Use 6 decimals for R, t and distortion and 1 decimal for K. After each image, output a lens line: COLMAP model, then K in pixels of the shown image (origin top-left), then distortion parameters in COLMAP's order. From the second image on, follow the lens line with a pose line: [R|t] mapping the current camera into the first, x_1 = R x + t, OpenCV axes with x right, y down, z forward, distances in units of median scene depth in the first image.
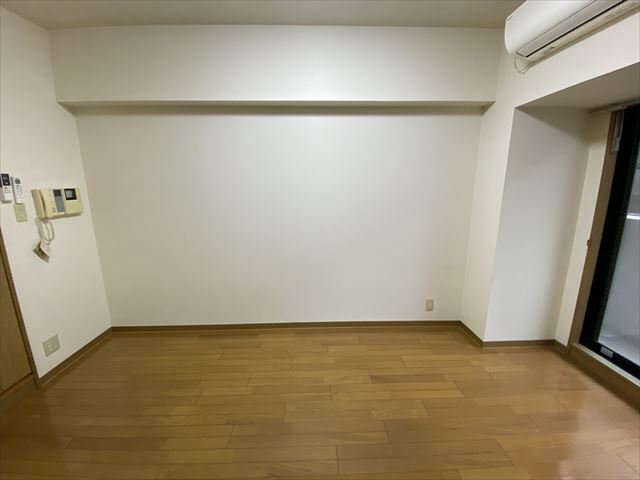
lens RADIAL K [[261.7, 0, 324.9], [0, 261.7, 237.0], [0, 0, 1]] dist [-0.004270, -0.008610]
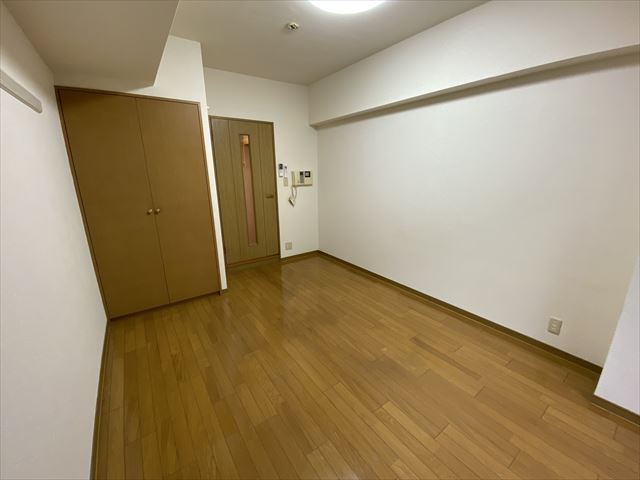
lens RADIAL K [[261.7, 0, 327.9], [0, 261.7, 245.1], [0, 0, 1]] dist [-0.004270, -0.008610]
pose [[0.560879, 0.223401, -0.797187, 0.786286], [-0.157691, 0.974104, 0.162032, 0.010064], [0.812741, 0.034829, 0.581583, 0.003105]]
